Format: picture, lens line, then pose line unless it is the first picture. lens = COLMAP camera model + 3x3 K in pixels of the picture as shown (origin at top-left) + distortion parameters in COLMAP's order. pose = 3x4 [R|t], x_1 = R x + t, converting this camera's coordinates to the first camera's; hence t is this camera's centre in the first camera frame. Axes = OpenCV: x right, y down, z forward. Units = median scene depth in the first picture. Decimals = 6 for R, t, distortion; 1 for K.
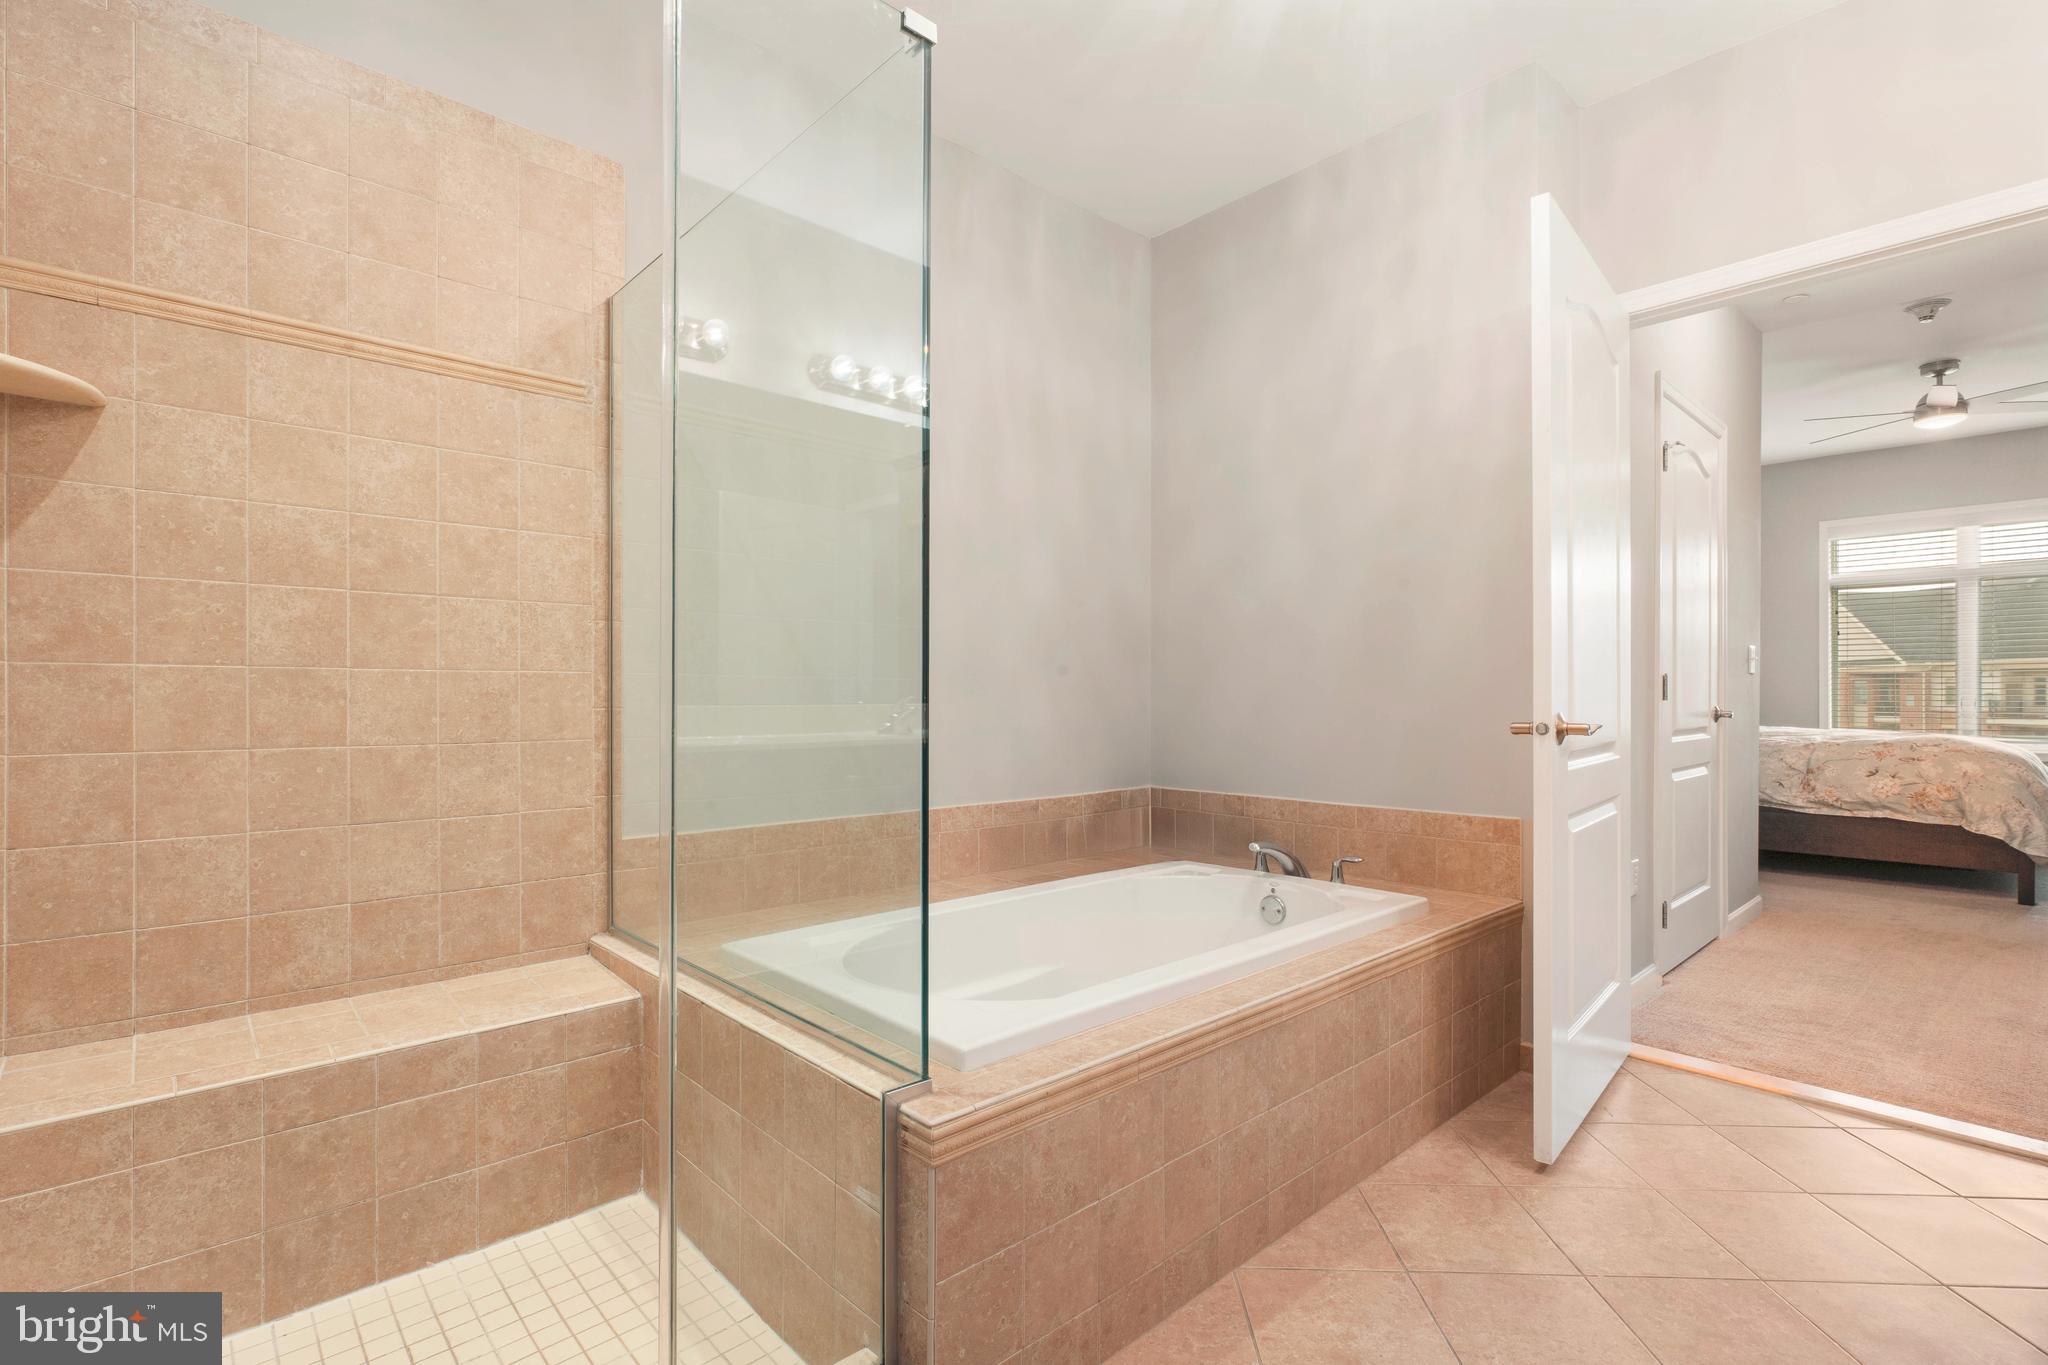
lens RADIAL K [[933.2, 0, 1024.0], [0, 933.2, 682.5], [0, 0, 1]] dist [-0.011108, 0.005335]
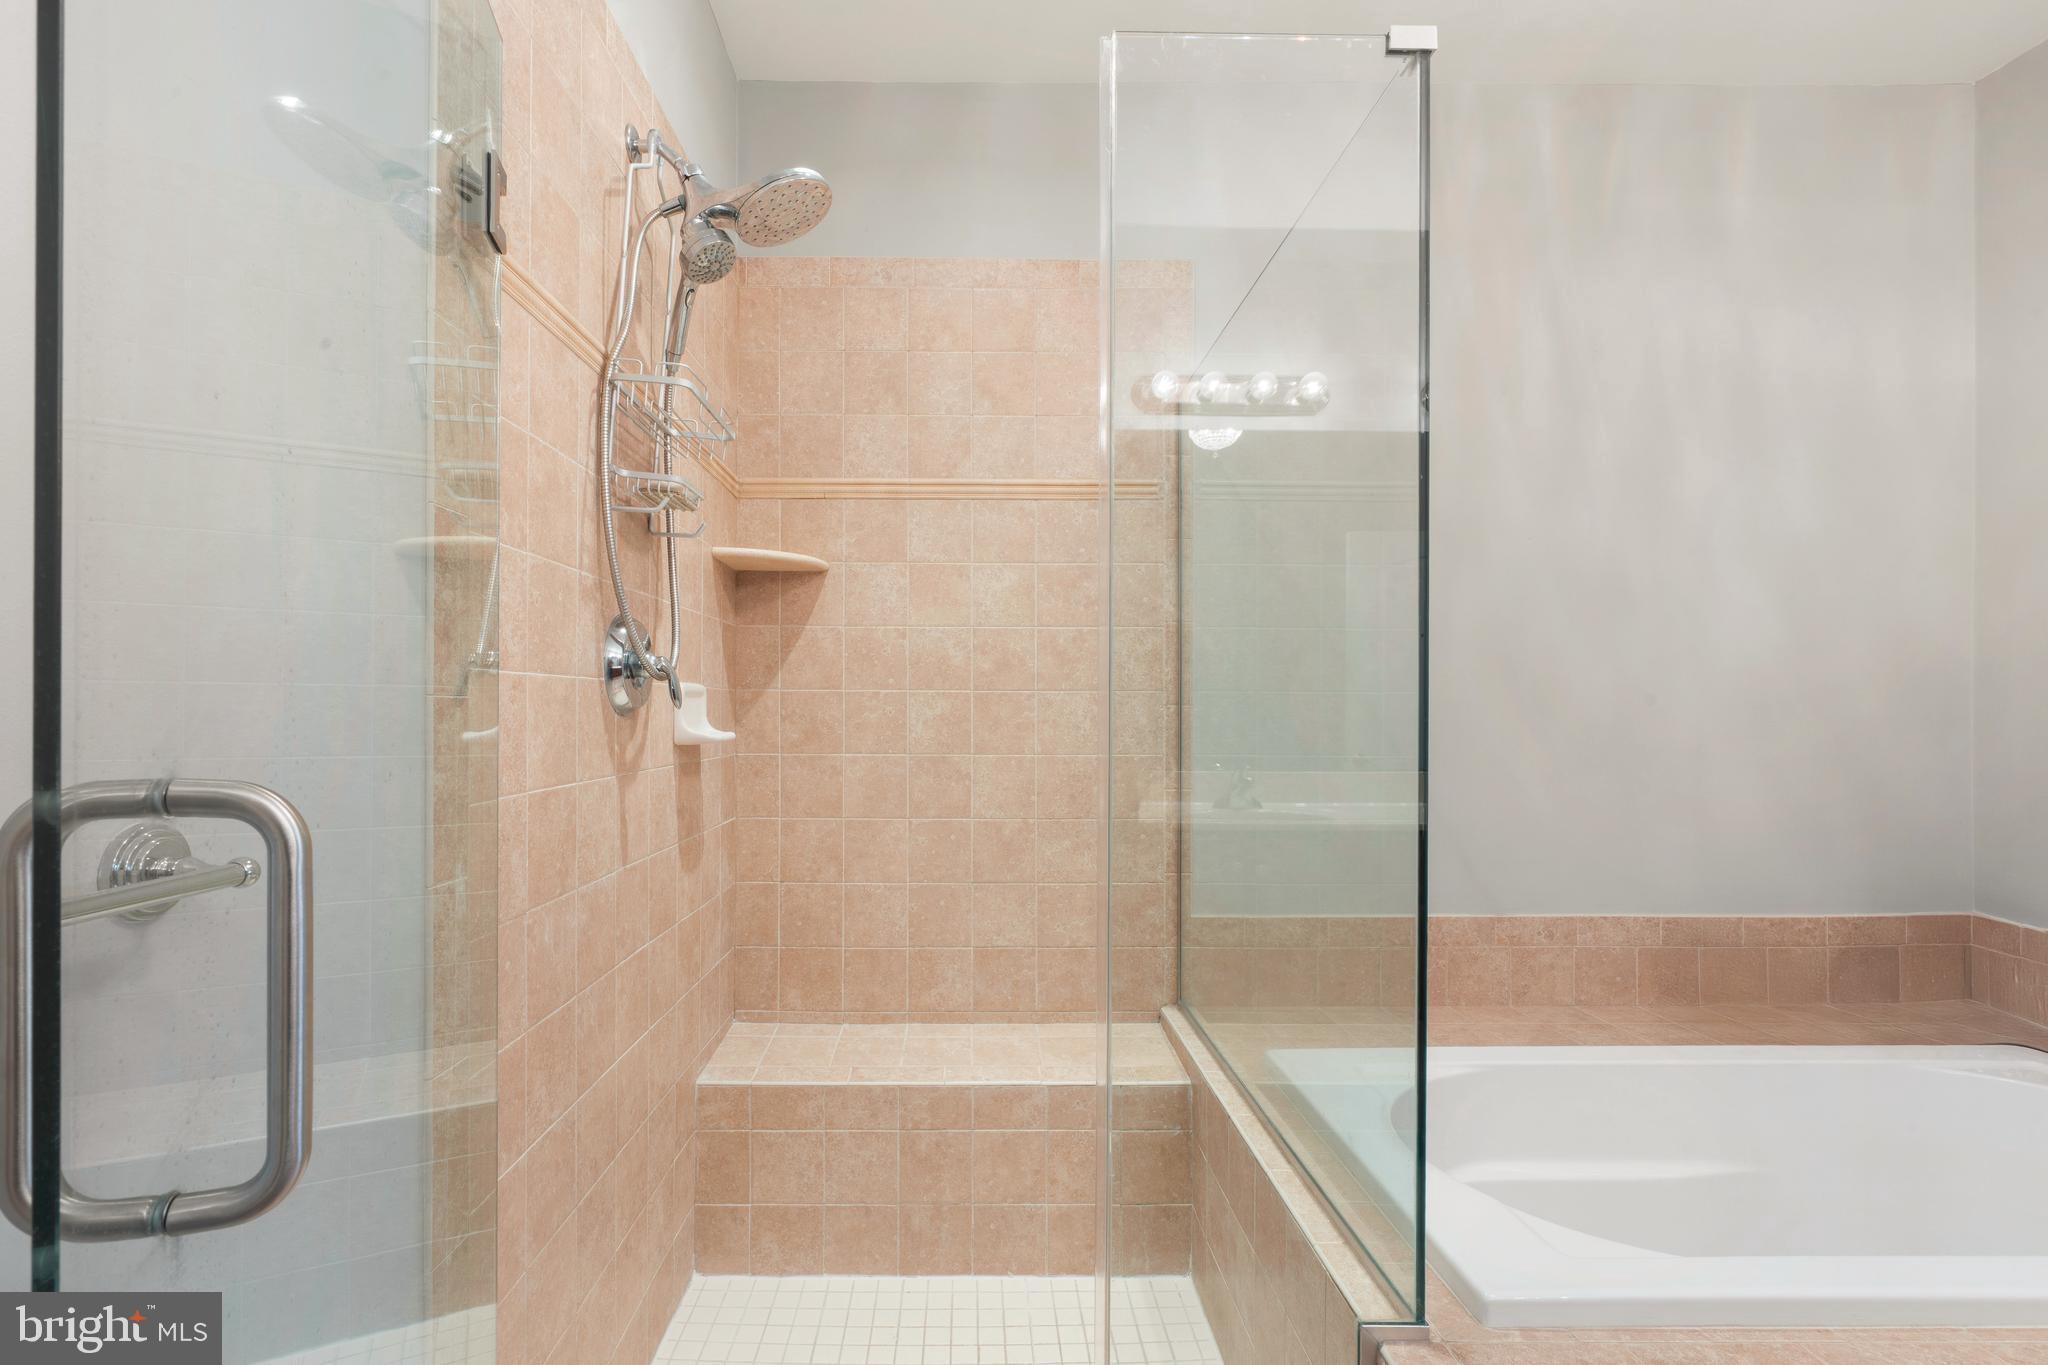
lens RADIAL K [[933.2, 0, 1024.0], [0, 933.2, 682.5], [0, 0, 1]] dist [-0.011108, 0.005335]
pose [[0.747786, -0.001669, -0.663938, 0.145342], [0.001790, 0.999998, -0.000498, -0.113491], [0.663938, -0.000816, 0.747788, 0.130034]]
